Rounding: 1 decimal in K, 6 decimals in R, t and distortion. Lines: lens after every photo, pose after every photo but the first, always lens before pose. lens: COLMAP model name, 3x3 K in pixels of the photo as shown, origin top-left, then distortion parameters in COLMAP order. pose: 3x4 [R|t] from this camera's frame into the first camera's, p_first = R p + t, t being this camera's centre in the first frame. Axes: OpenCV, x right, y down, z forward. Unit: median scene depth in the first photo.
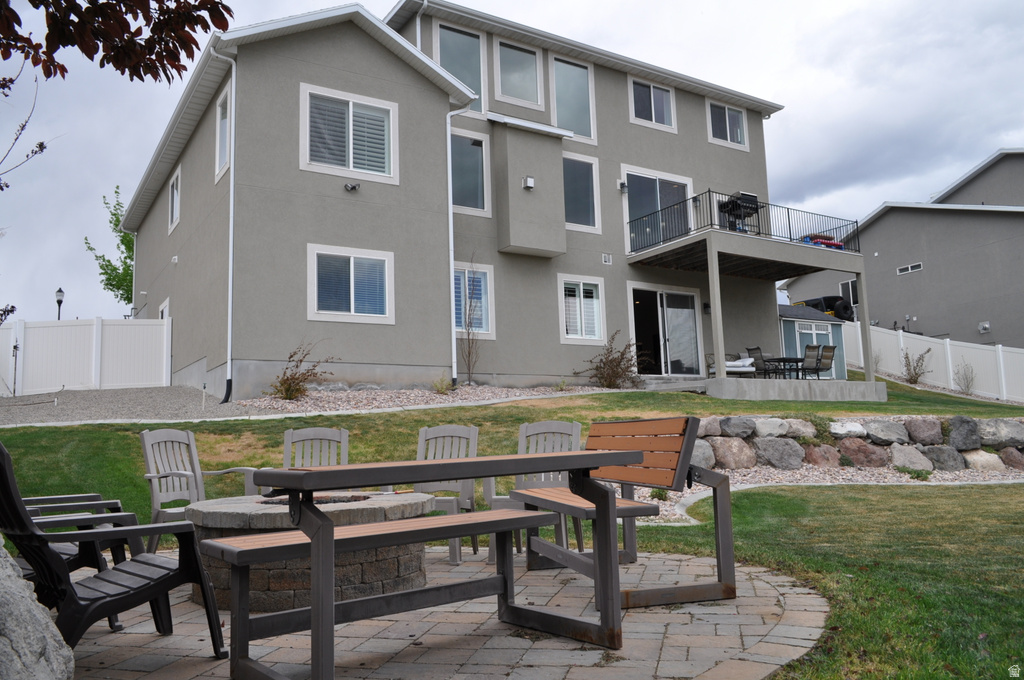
lens RADIAL K [[791.8, 0, 511.6], [0, 791.8, 339.7], [0, 0, 1]] dist [-0.014483, -0.002523]
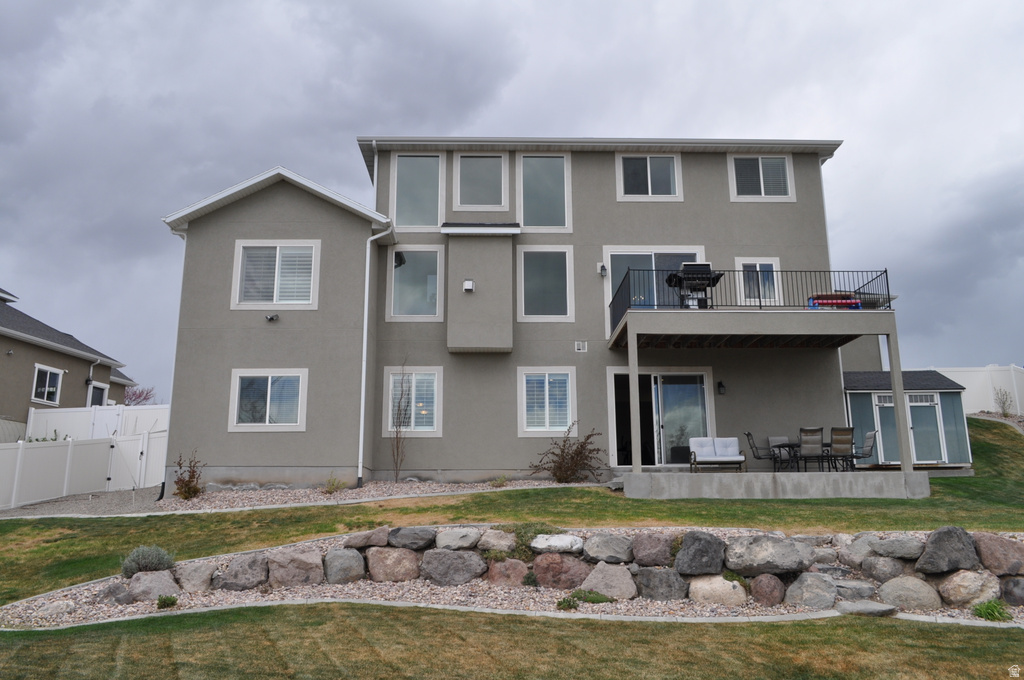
lens RADIAL K [[791.8, 0, 512.1], [0, 791.8, 340.2], [0, 0, 1]] dist [-0.014483, -0.002523]
pose [[0.855964, -0.090003, -0.509141, 0.607164], [0.047105, 0.994212, -0.096559, -0.021876], [0.514885, 0.058668, 0.855249, 0.136595]]
